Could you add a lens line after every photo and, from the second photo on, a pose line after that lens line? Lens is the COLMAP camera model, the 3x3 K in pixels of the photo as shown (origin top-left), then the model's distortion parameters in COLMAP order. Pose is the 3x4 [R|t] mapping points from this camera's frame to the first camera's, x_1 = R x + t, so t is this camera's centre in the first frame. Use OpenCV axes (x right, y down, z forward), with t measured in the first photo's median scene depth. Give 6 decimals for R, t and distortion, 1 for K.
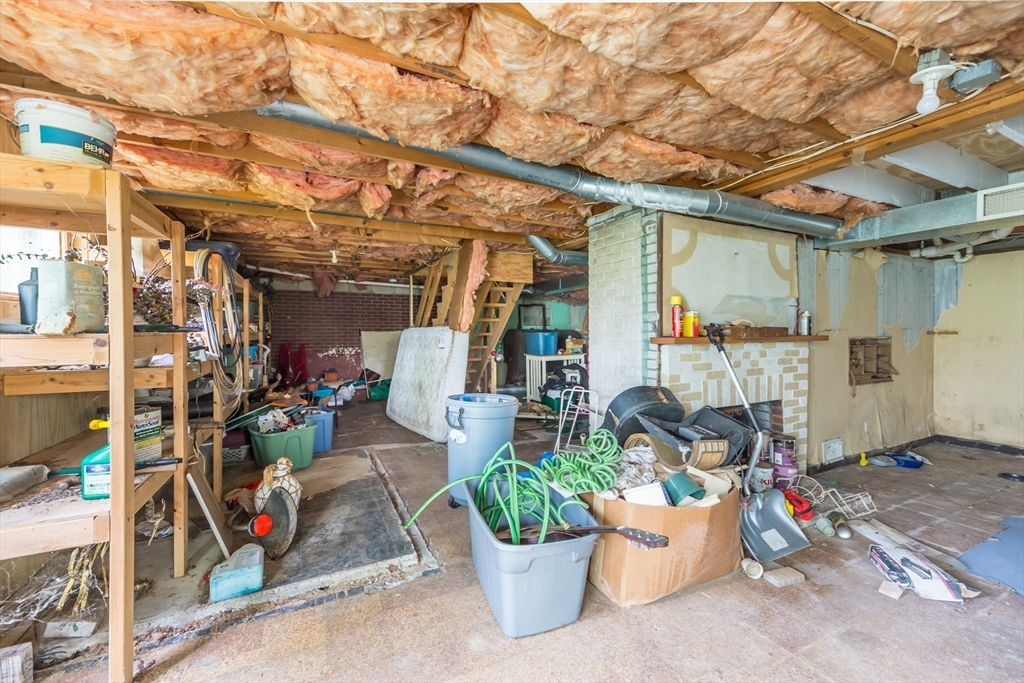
lens RADIAL K [[432.3, 0, 507.9], [0, 432.3, 335.2], [0, 0, 1]] dist [0.011789, -0.000434]
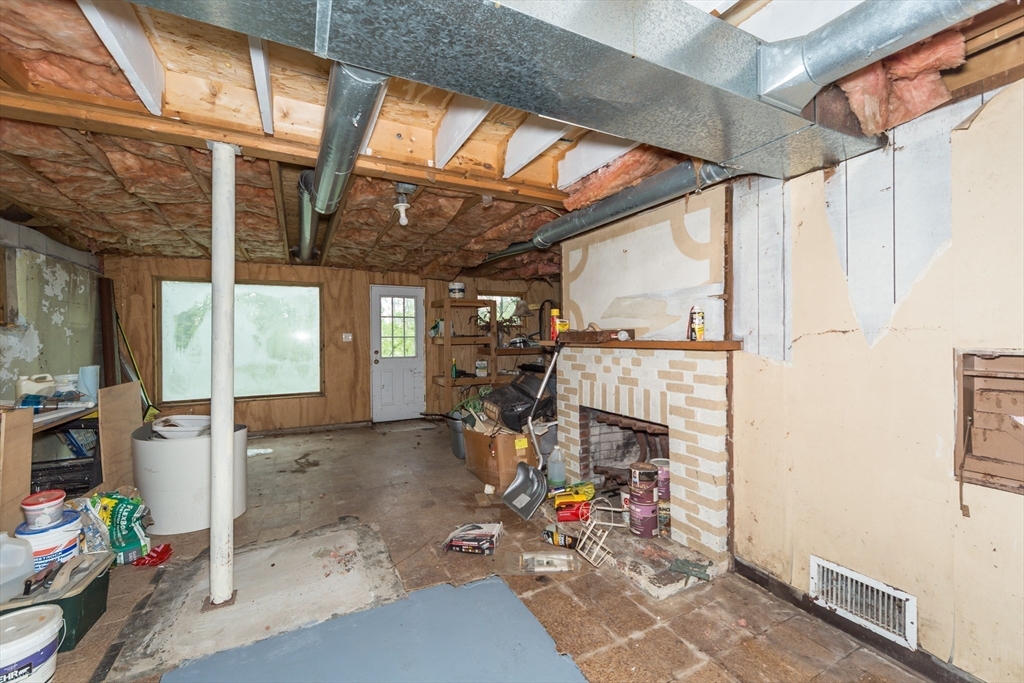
lens RADIAL K [[432.3, 0, 516.3], [0, 432.3, 334.1], [0, 0, 1]] dist [0.011789, -0.000434]
pose [[-0.012331, -0.000363, -0.999924, 1.449122], [0.002571, 0.999997, -0.000395, -0.011831], [0.999921, -0.002576, -0.012331, 0.777727]]
